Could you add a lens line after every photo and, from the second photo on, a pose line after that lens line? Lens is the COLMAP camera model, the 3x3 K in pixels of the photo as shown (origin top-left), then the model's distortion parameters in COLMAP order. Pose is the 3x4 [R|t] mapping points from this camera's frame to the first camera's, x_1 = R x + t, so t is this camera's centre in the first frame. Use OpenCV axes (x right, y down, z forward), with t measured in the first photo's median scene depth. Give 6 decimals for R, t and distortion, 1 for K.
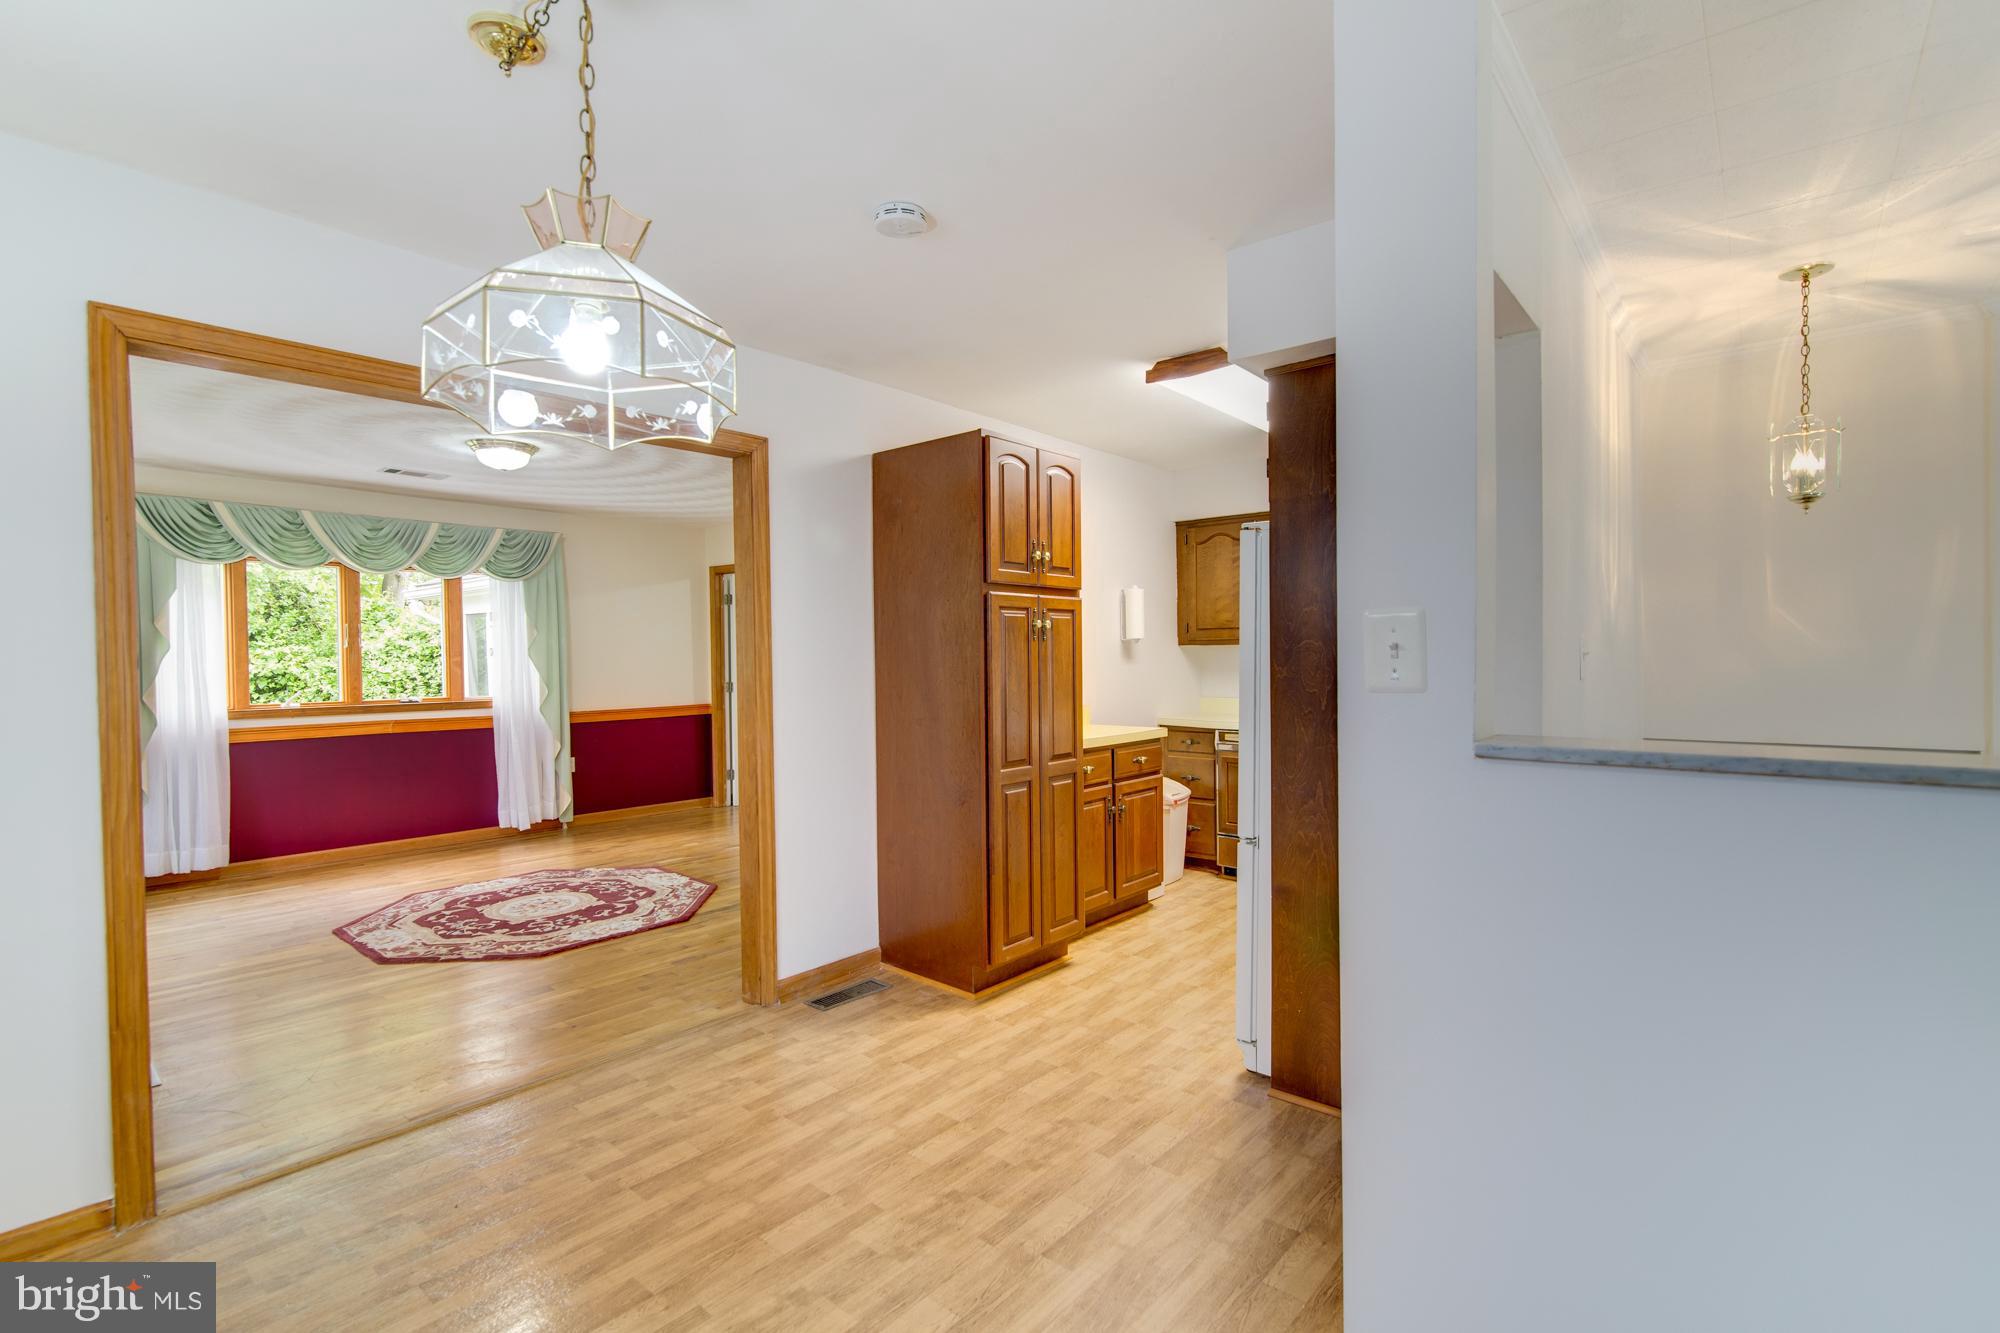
lens RADIAL K [[916.5, 0, 1000.0], [0, 916.5, 666.5], [0, 0, 1]] dist [-0.005102, -0.000547]
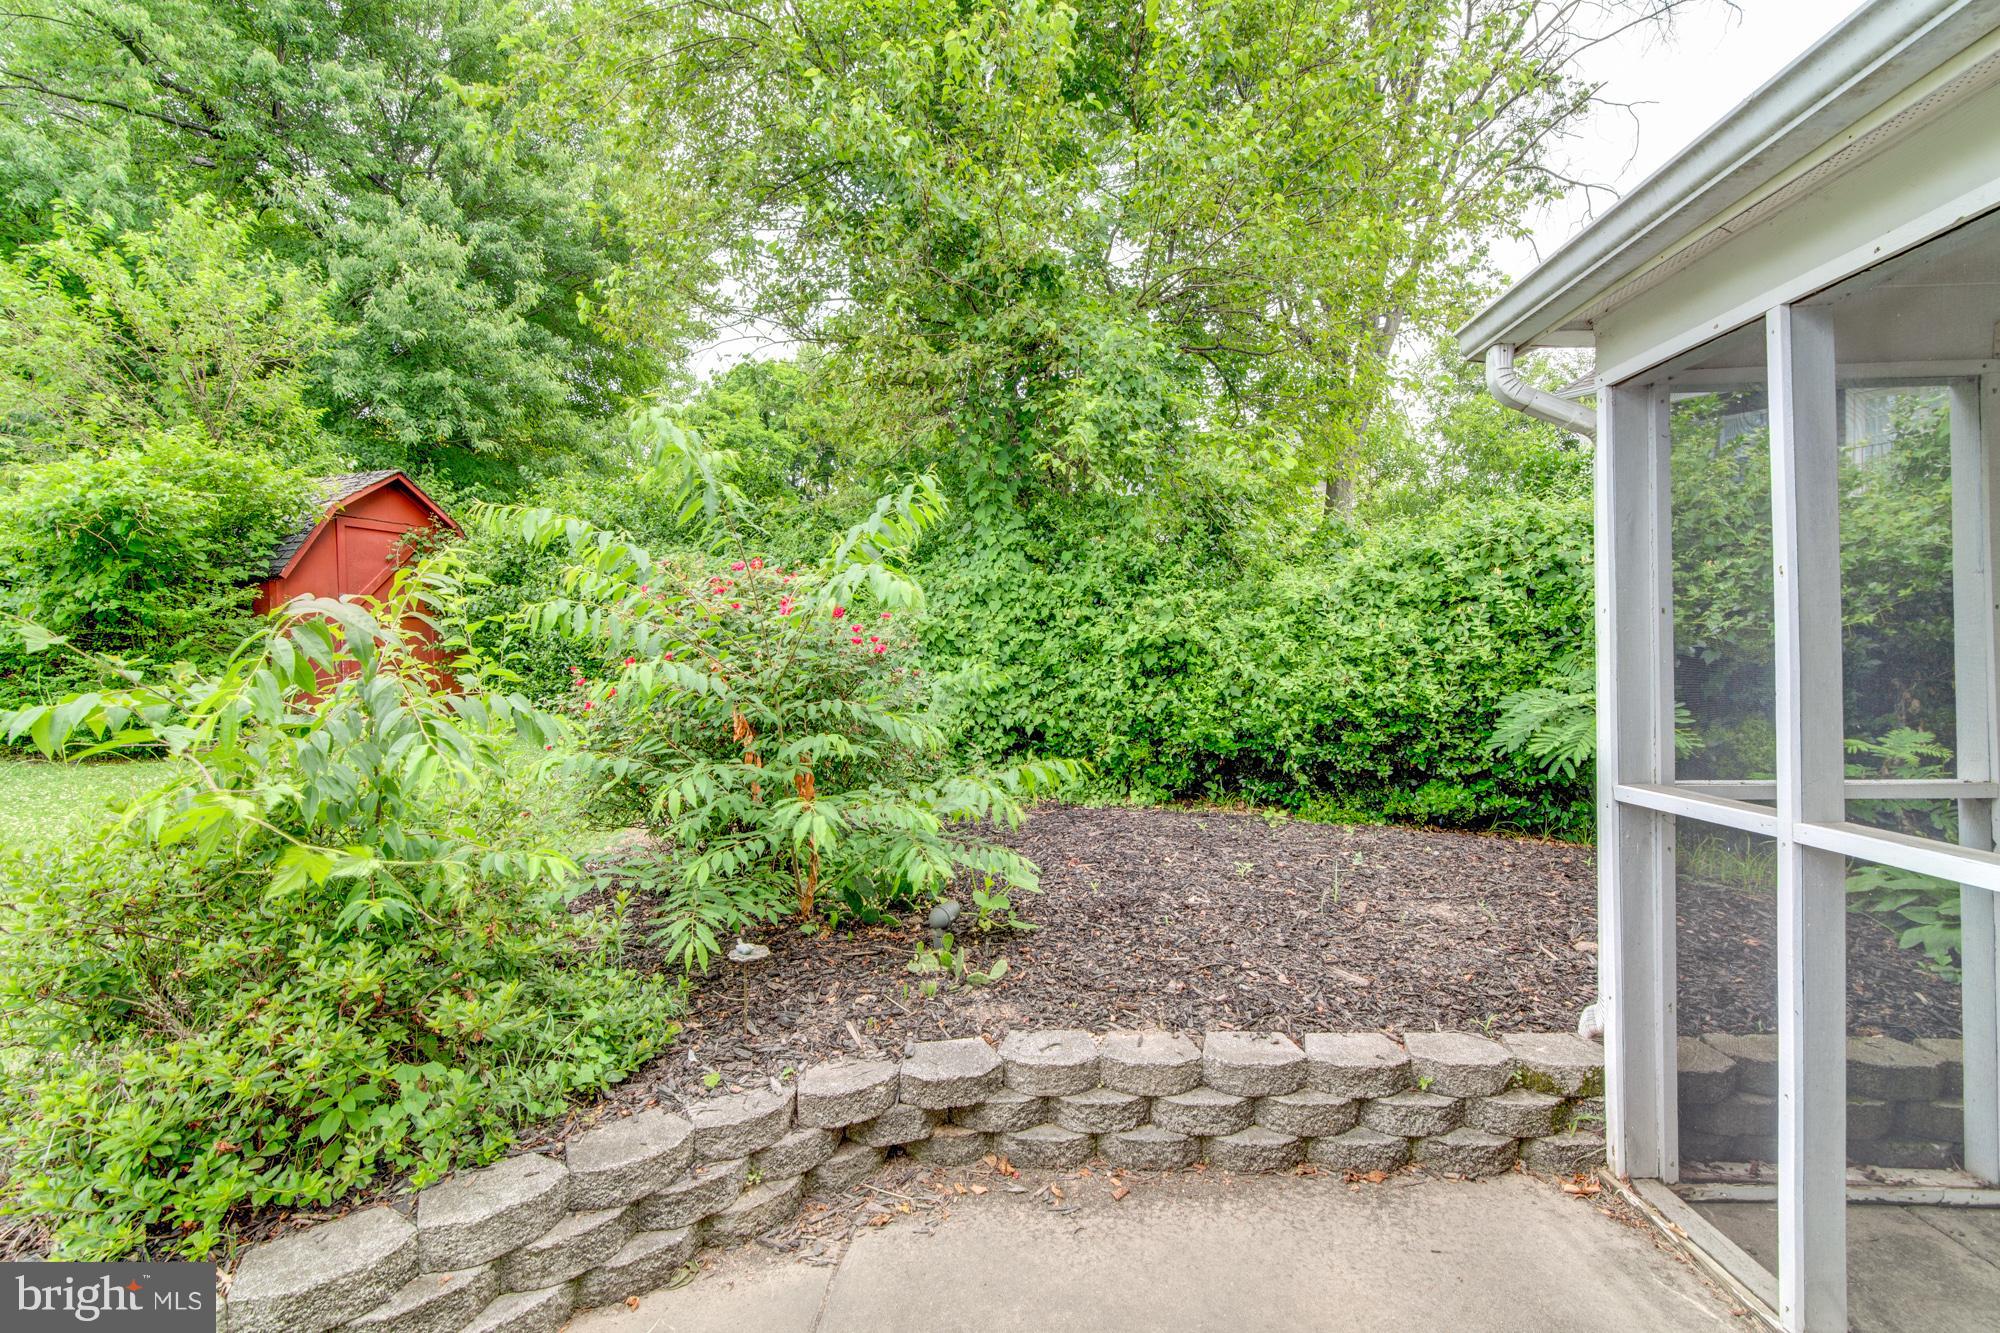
lens RADIAL K [[916.5, 0, 1000.0], [0, 916.5, 666.5], [0, 0, 1]] dist [-0.005102, -0.000547]
pose [[0.610957, 0.008757, -0.791615, -0.785996], [-0.009355, 0.999949, 0.003842, 0.040457], [0.791609, 0.005059, 0.611008, 1.088843]]
